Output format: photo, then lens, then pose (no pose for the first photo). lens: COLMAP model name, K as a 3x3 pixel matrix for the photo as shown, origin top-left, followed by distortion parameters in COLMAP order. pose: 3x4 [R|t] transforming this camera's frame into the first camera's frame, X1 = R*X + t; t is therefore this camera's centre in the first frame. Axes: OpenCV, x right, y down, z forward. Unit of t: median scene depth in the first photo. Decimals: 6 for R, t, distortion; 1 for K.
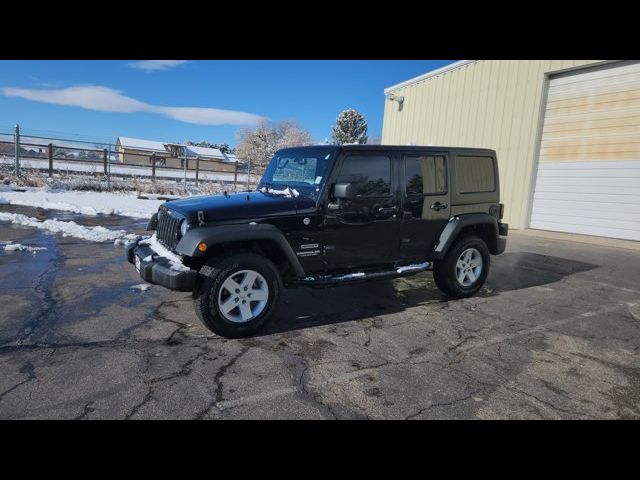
lens RADIAL K [[466.8, 0, 320.0], [0, 466.8, 240.0], [0, 0, 1]] dist [0.066274, -0.070903]
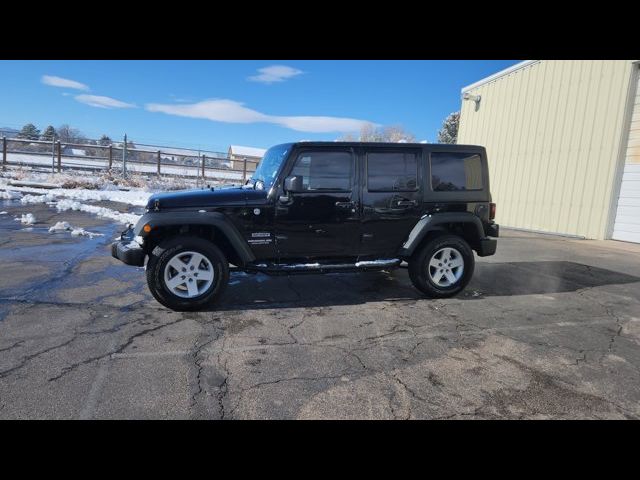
lens RADIAL K [[478.3, 0, 320.0], [0, 478.3, 240.0], [0, 0, 1]] dist [0.075894, -0.085555]
pose [[0.961795, 0.039617, -0.270890, 0.336055], [-0.045108, 0.998883, -0.014072, 0.028250], [0.270030, 0.025754, 0.962508, -0.028673]]
